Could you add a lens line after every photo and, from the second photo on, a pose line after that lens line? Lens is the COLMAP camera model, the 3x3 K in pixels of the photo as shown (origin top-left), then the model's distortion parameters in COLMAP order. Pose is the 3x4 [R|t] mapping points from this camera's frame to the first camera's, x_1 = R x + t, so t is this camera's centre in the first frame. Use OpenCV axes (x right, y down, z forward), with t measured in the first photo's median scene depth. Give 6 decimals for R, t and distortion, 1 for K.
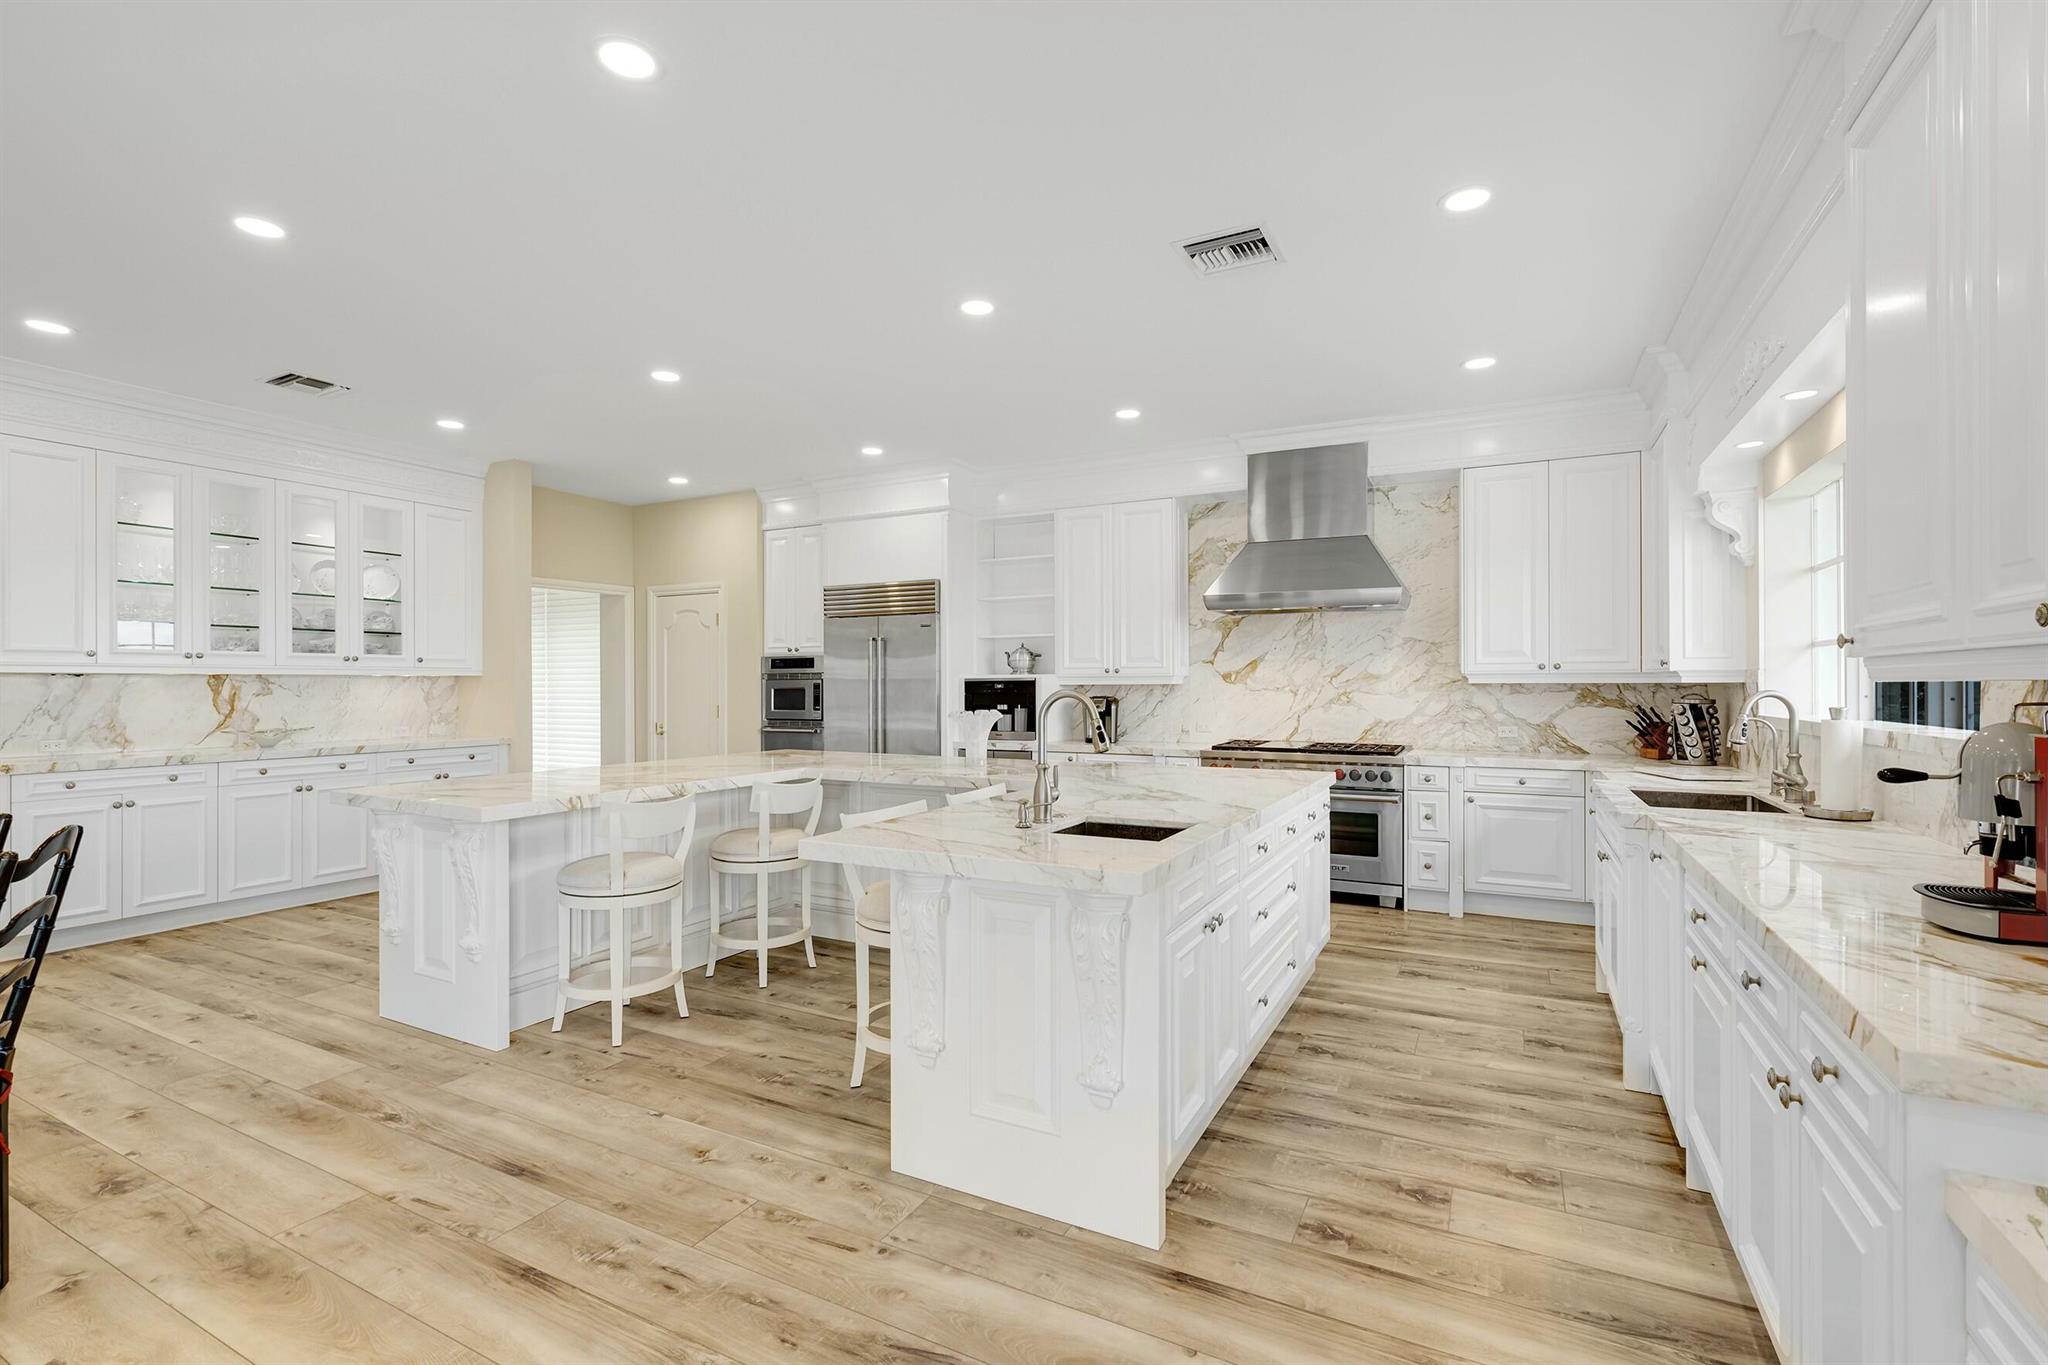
lens RADIAL K [[924.6, 0, 1025.8], [0, 924.6, 692.2], [0, 0, 1]] dist [0.001129, 0.000409]
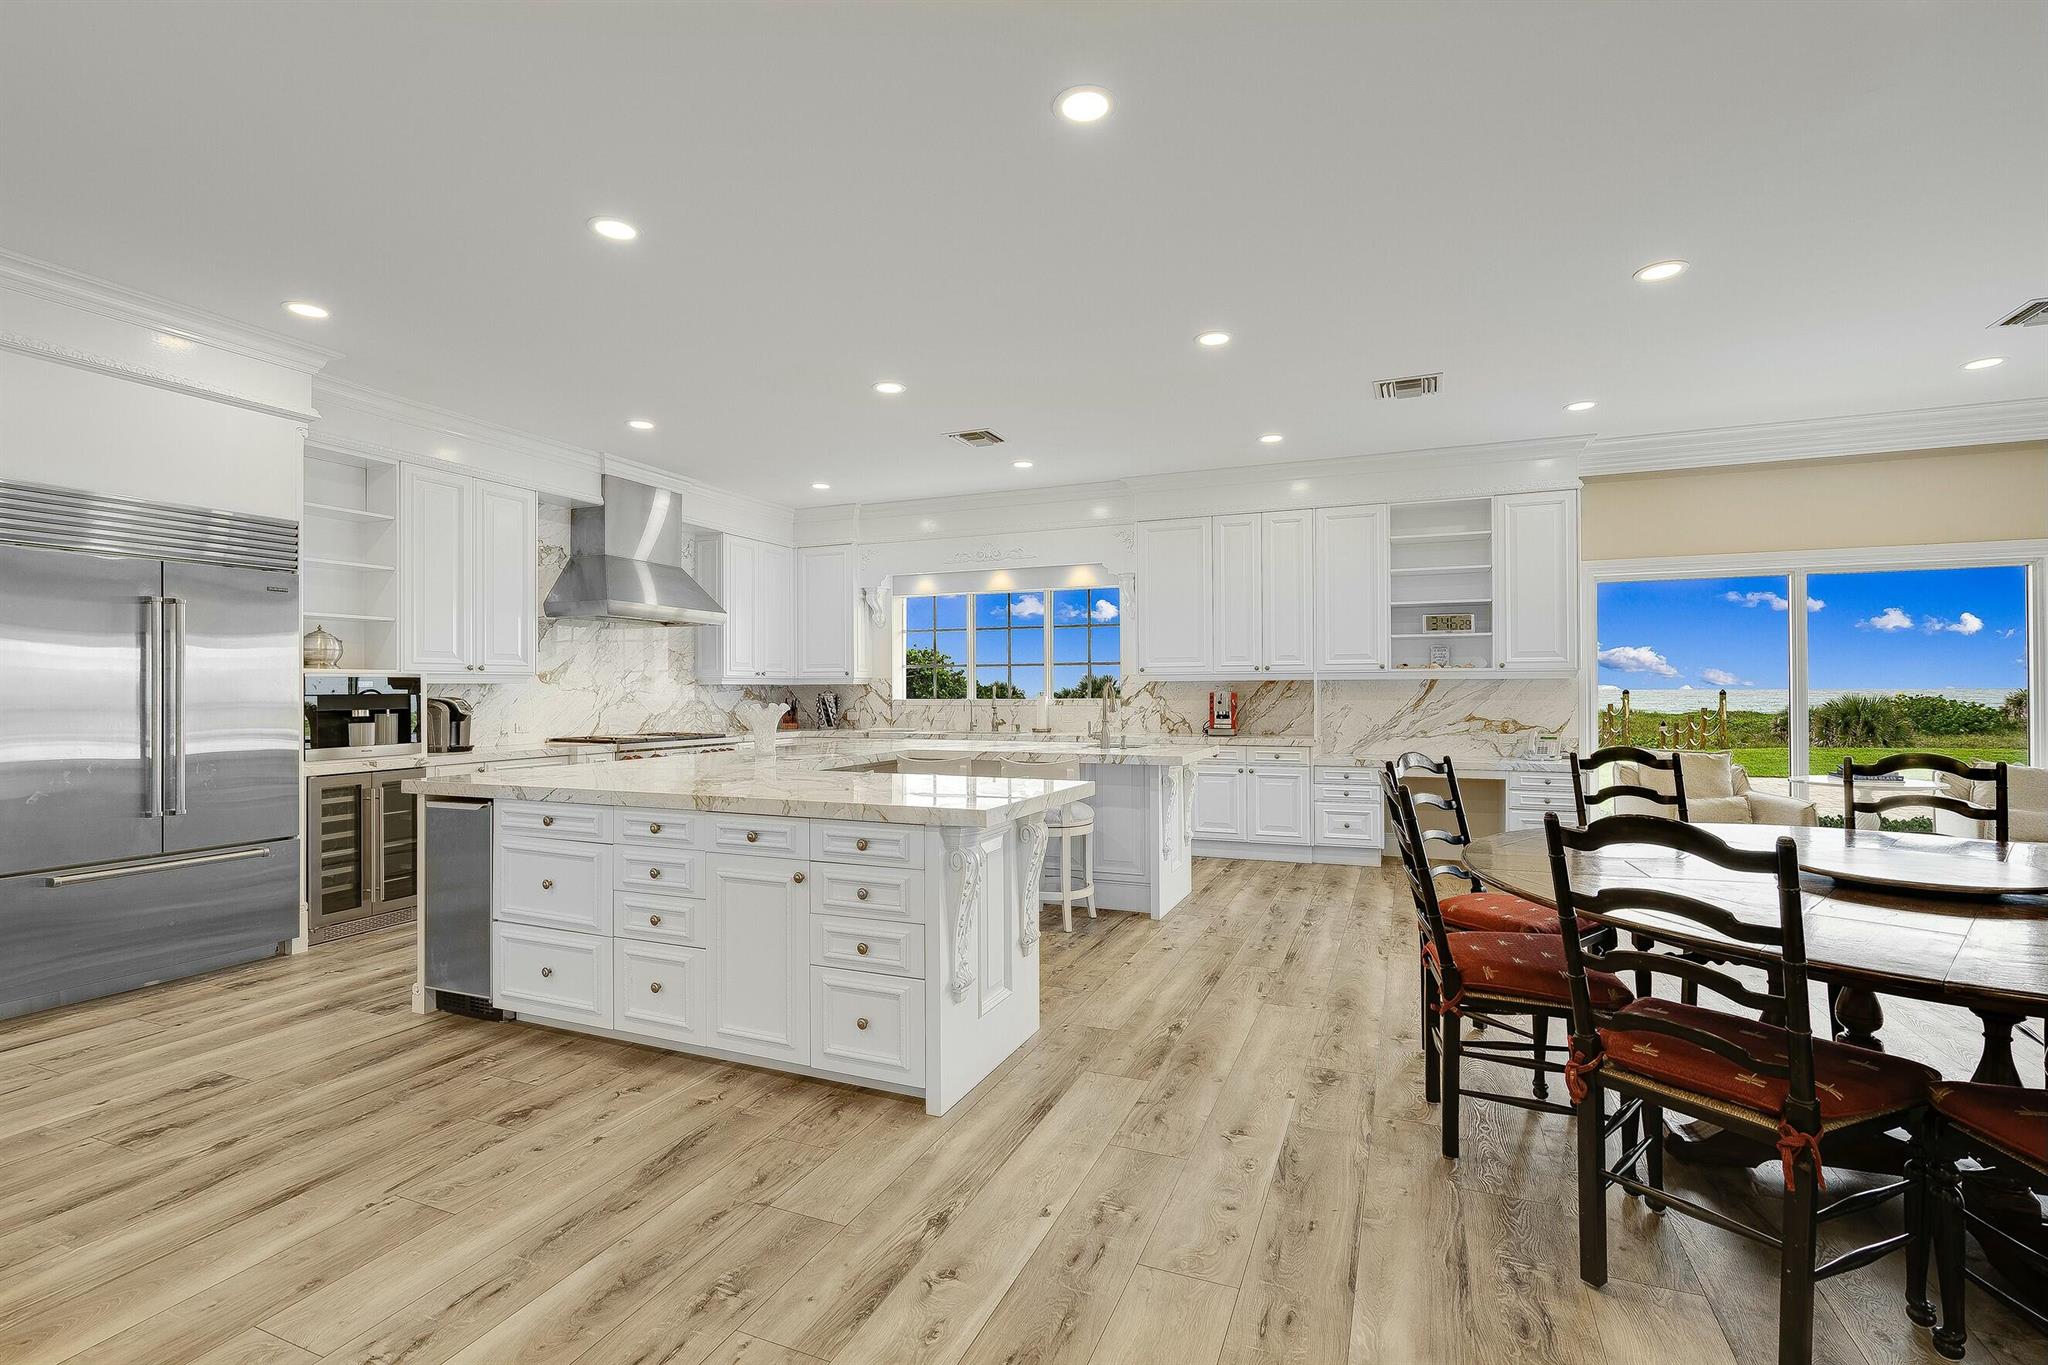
lens RADIAL K [[932.1, 0, 1000.0], [0, 932.1, 688.3], [0, 0, 1]] dist [0.001580, 0.000480]
pose [[-0.072002, 0.004683, 0.997393, -0.979872], [0.014373, 0.999890, -0.003657, 0.007891], [-0.997301, 0.014072, -0.072062, 0.679278]]
